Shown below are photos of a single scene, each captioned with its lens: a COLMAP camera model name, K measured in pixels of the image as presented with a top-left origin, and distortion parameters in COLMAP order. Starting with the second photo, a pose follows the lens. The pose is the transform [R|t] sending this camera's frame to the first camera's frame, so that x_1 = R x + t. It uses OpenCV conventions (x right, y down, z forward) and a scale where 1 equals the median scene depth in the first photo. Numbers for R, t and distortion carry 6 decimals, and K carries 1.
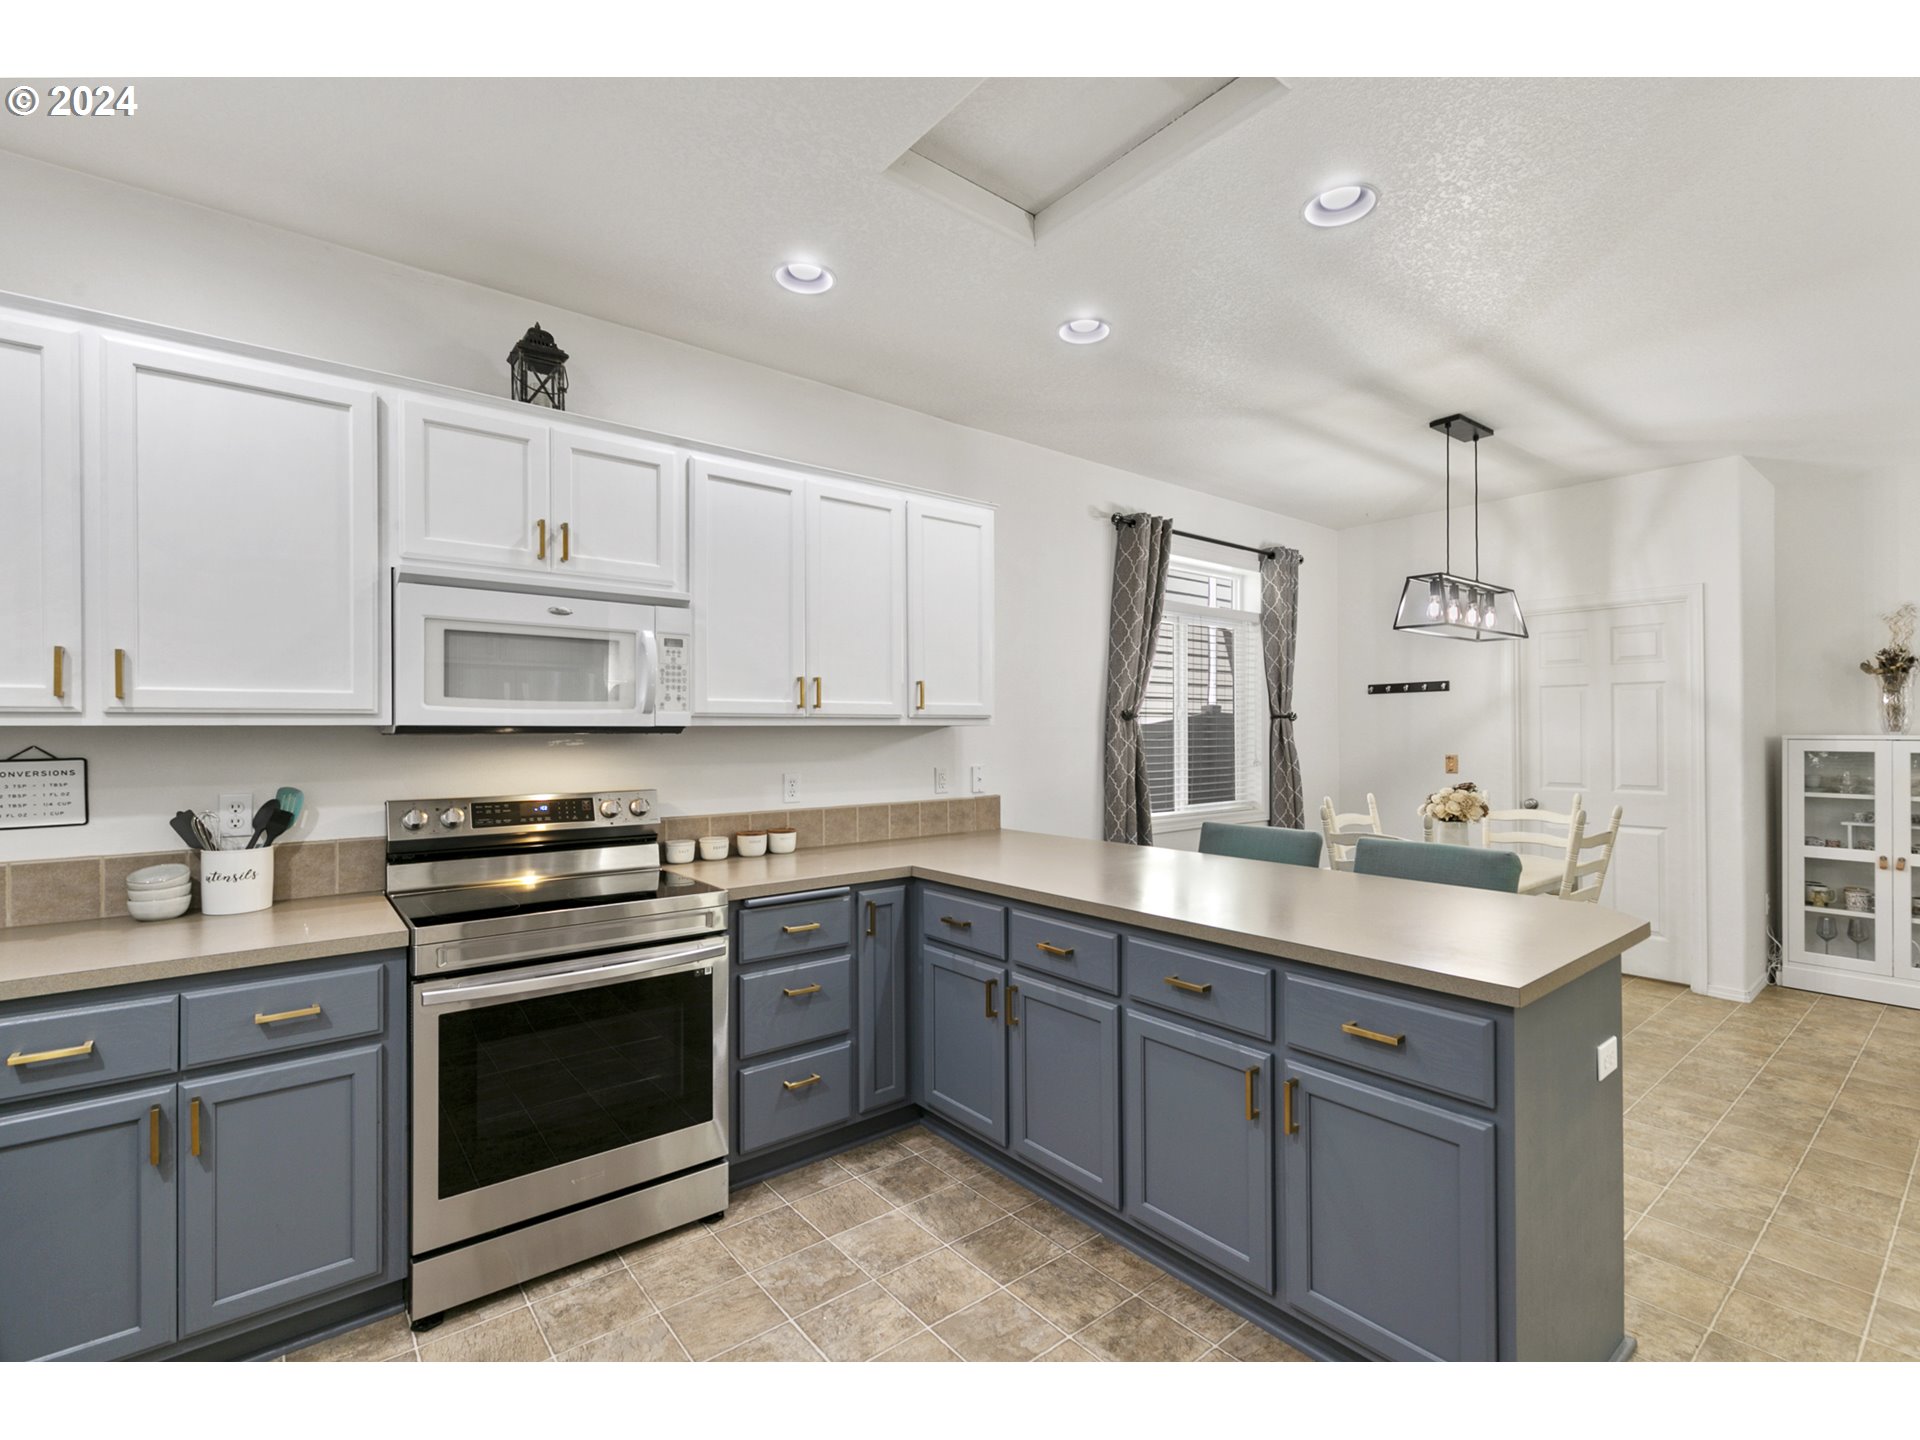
lens RADIAL K [[874.5, 0, 960.0], [0, 874.5, 720.0], [0, 0, 1]] dist [-0.000957, 0.000035]
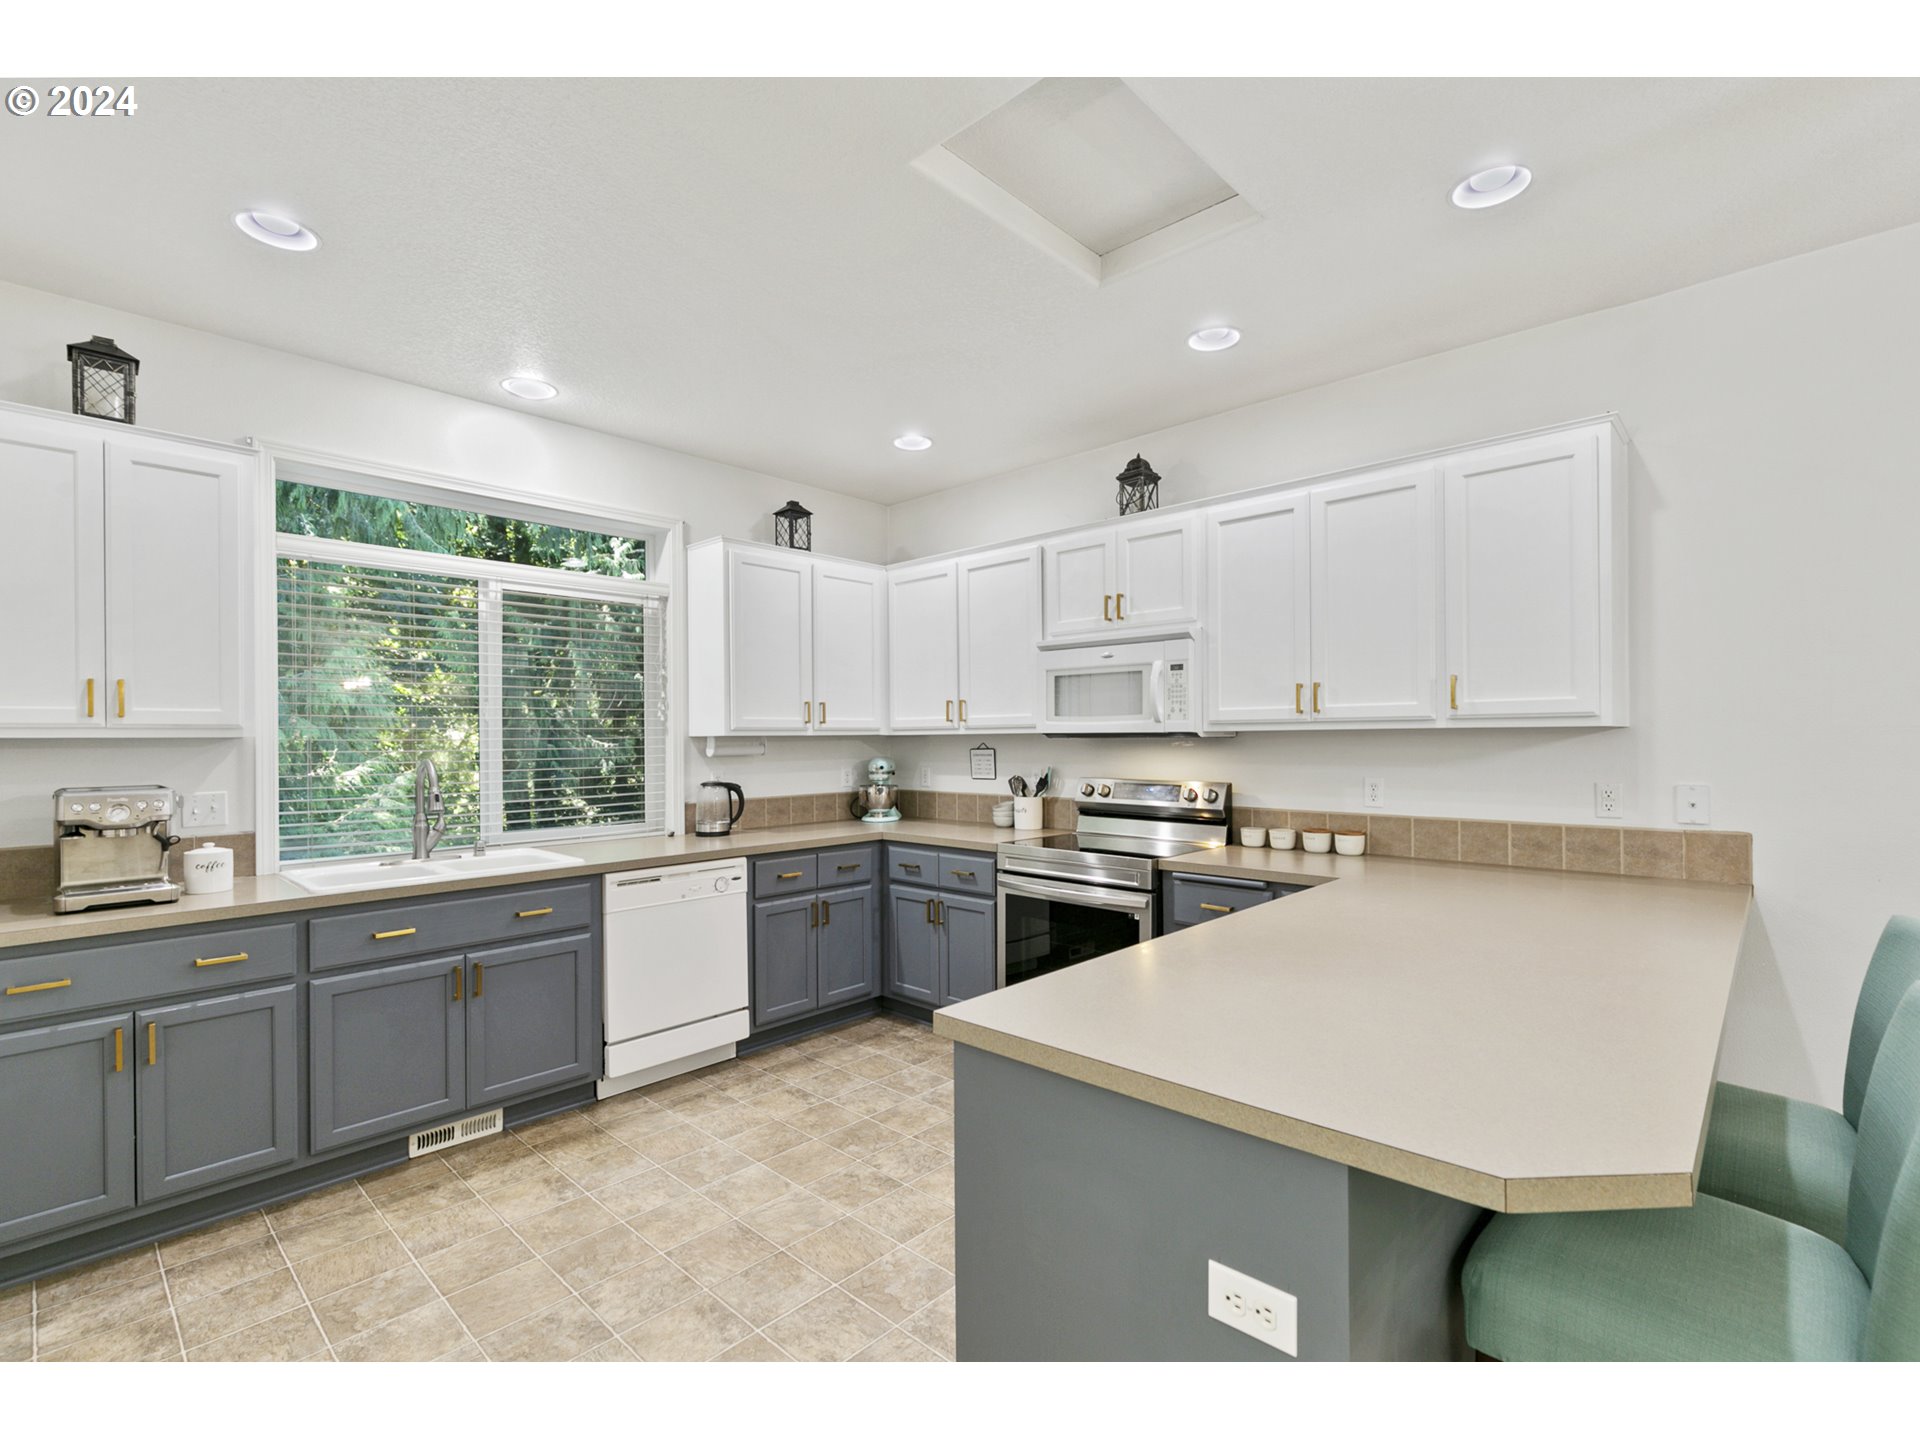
lens RADIAL K [[843.1, 0, 960.0], [0, 843.1, 720.0], [0, 0, 1]] dist [0.001091, -0.000026]
pose [[0.145815, -0.018948, -0.989130, 0.854140], [0.016232, 0.999728, -0.016758, 0.005187], [0.989179, -0.013612, 0.146083, 0.498163]]
